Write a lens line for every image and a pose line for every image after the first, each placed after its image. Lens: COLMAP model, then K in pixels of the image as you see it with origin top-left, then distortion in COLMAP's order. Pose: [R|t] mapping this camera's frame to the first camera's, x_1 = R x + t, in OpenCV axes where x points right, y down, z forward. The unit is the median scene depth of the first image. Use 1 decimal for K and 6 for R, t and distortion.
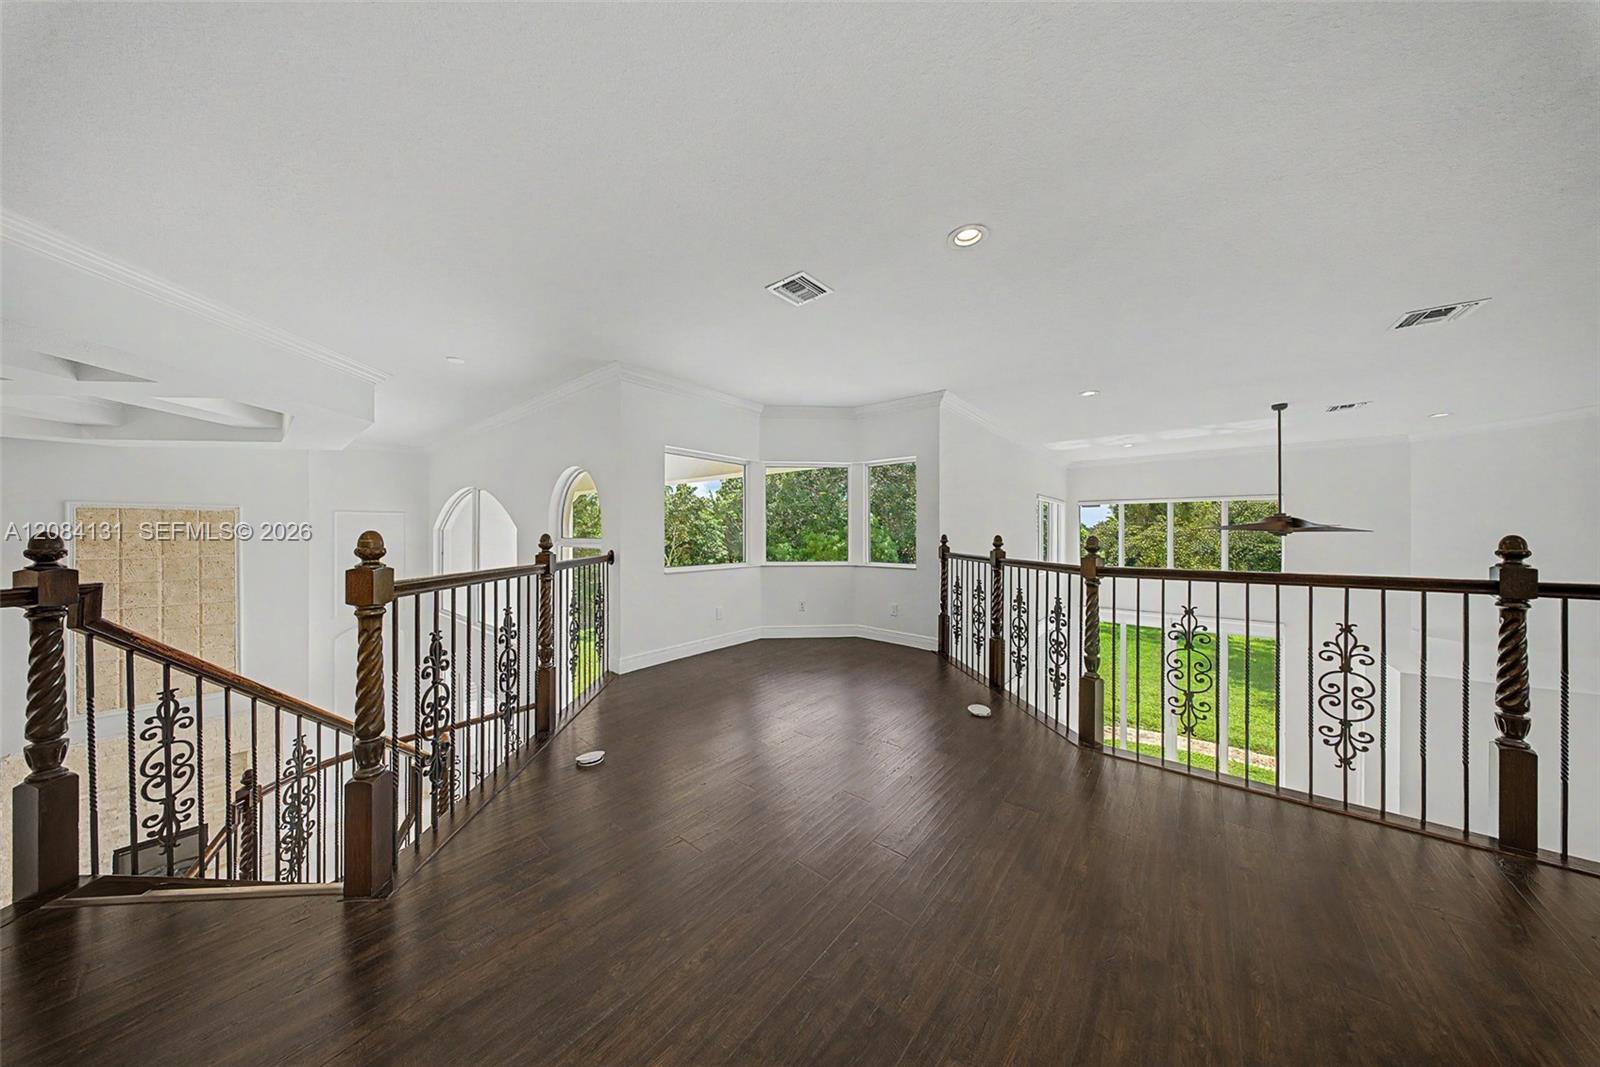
lens RADIAL K [[465.1, 0, 800.9], [0, 465.1, 529.7], [0, 0, 1]] dist [-0.005112, -0.000194]
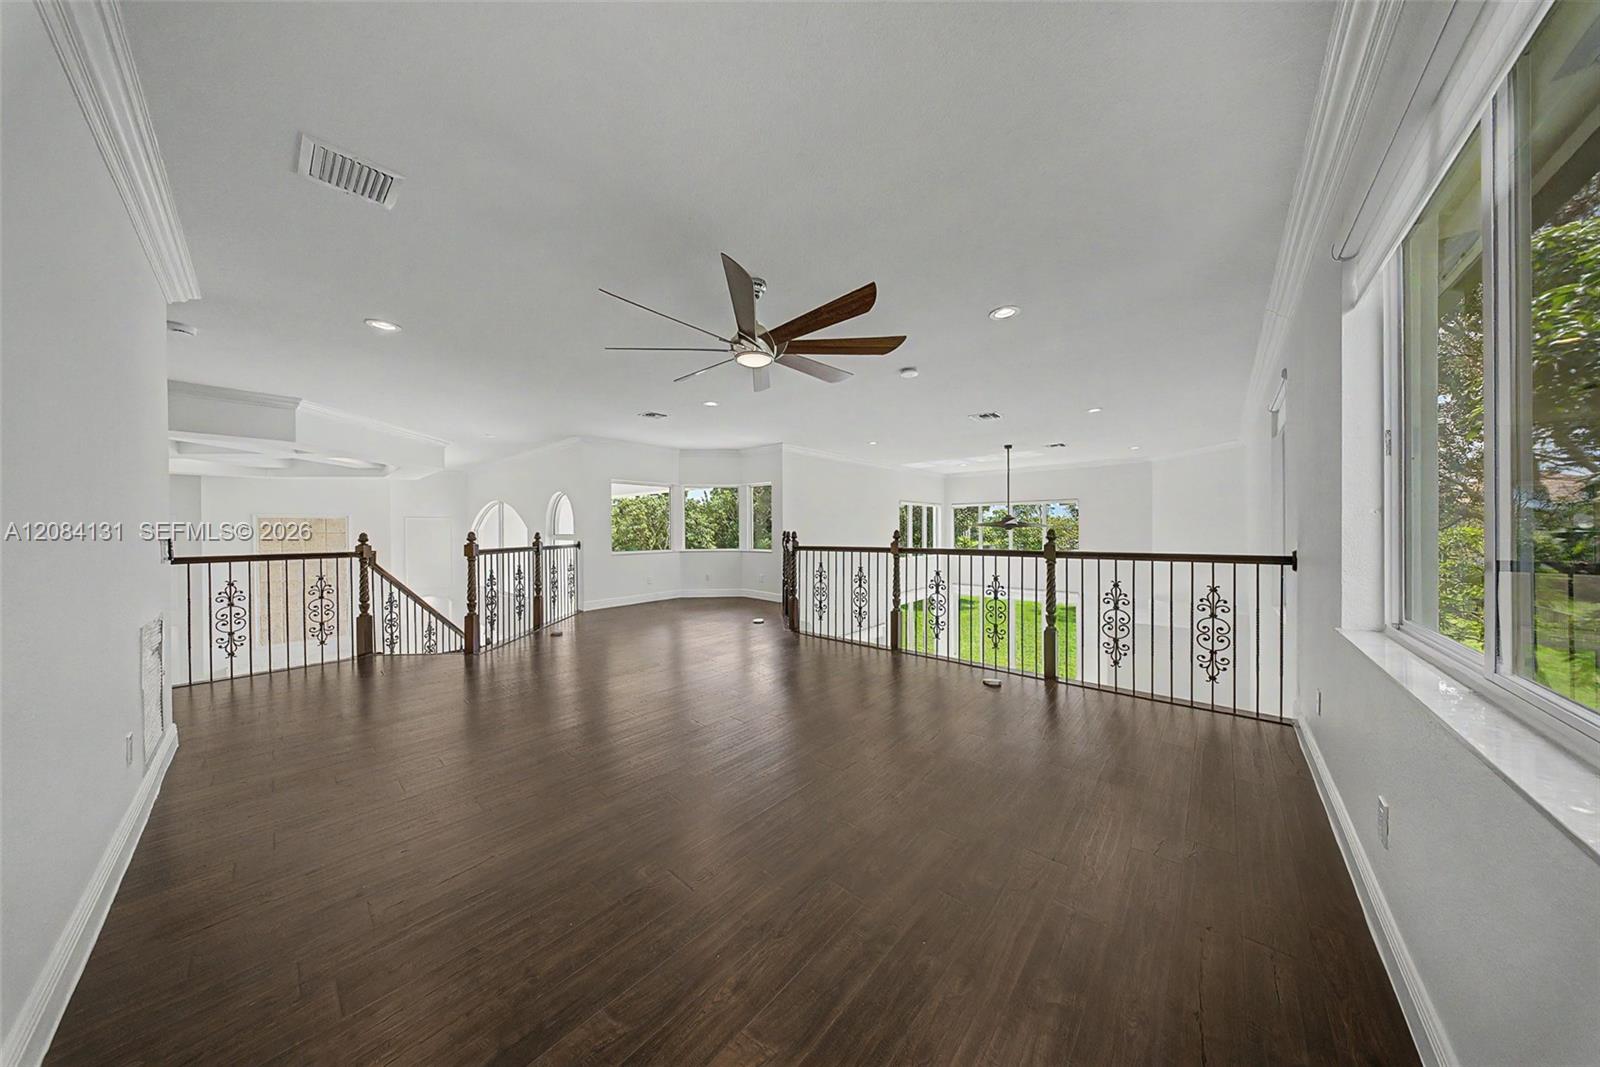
lens RADIAL K [[465.1, 0, 797.9], [0, 465.1, 529.7], [0, 0, 1]] dist [-0.005112, -0.000194]
pose [[0.999585, -0.007372, -0.027844, 0.511483], [0.007573, 0.999946, 0.007126, -0.005255], [0.027790, -0.007334, 0.999587, -0.792200]]
